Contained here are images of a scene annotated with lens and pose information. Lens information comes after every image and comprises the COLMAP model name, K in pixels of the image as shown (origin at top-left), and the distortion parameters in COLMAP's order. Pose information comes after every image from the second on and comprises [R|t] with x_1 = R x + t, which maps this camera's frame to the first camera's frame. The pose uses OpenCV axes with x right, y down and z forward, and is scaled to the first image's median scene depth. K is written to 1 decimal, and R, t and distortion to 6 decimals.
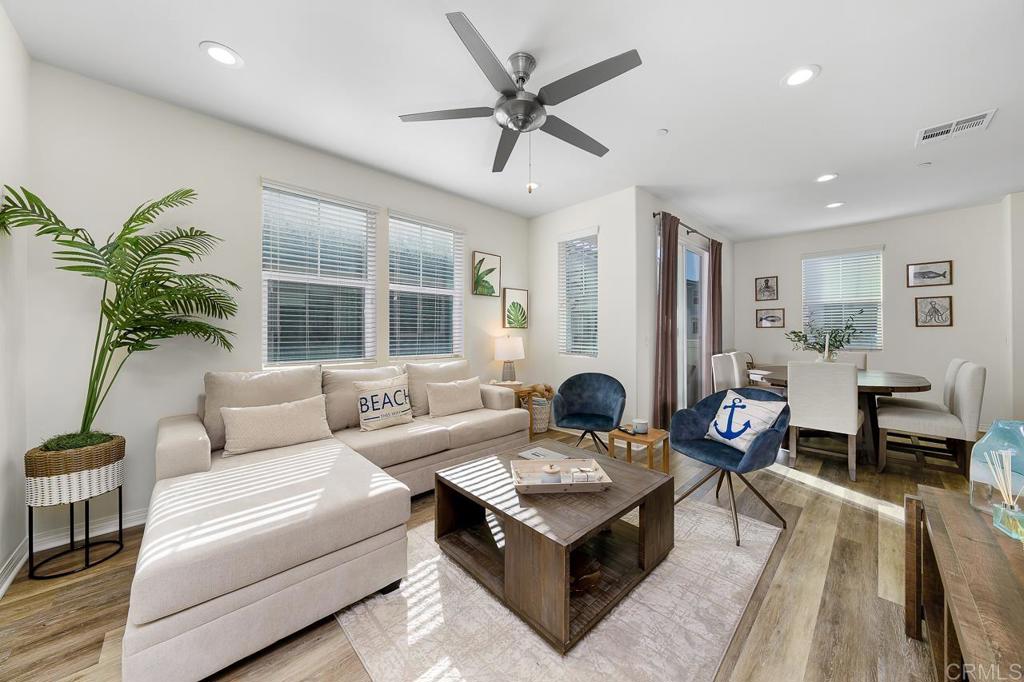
lens RADIAL K [[349.5, 0, 513.3], [0, 349.5, 329.6], [0, 0, 1]] dist [0.000265, -0.000005]
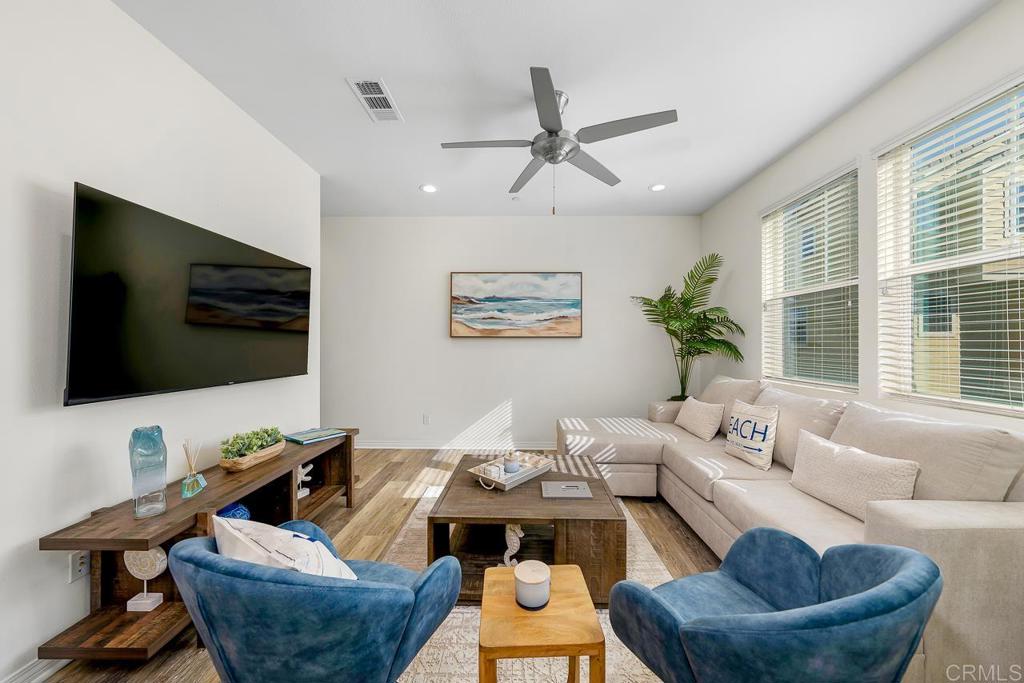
lens RADIAL K [[351.4, 0, 523.1], [0, 351.4, 341.1], [0, 0, 1]] dist [-0.000105, -0.000025]
pose [[-0.688853, -0.004538, -0.724887, 0.418494], [0.004311, 0.999937, -0.010357, -0.002420], [0.724888, -0.010259, -0.688790, 0.796740]]
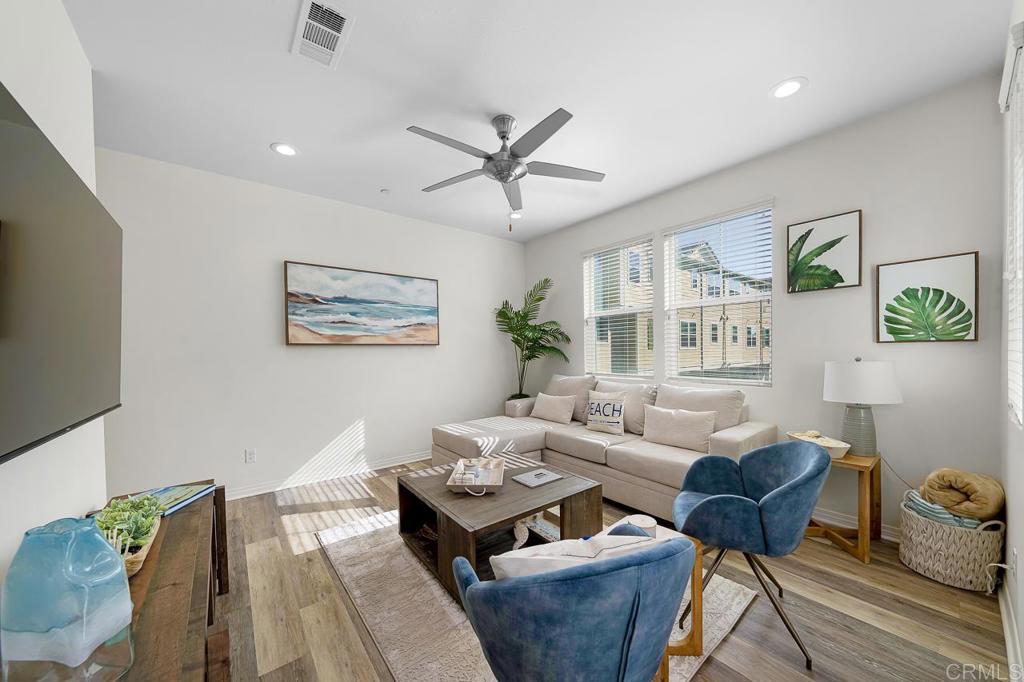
lens RADIAL K [[358.6, 0, 512.4], [0, 358.6, 352.0], [0, 0, 1]] dist [-0.000021, -0.000014]
pose [[-0.080445, 0.005685, -0.996743, 0.581361], [0.017951, 0.999830, 0.004253, -0.003055], [0.996597, -0.017551, -0.080533, 0.527406]]
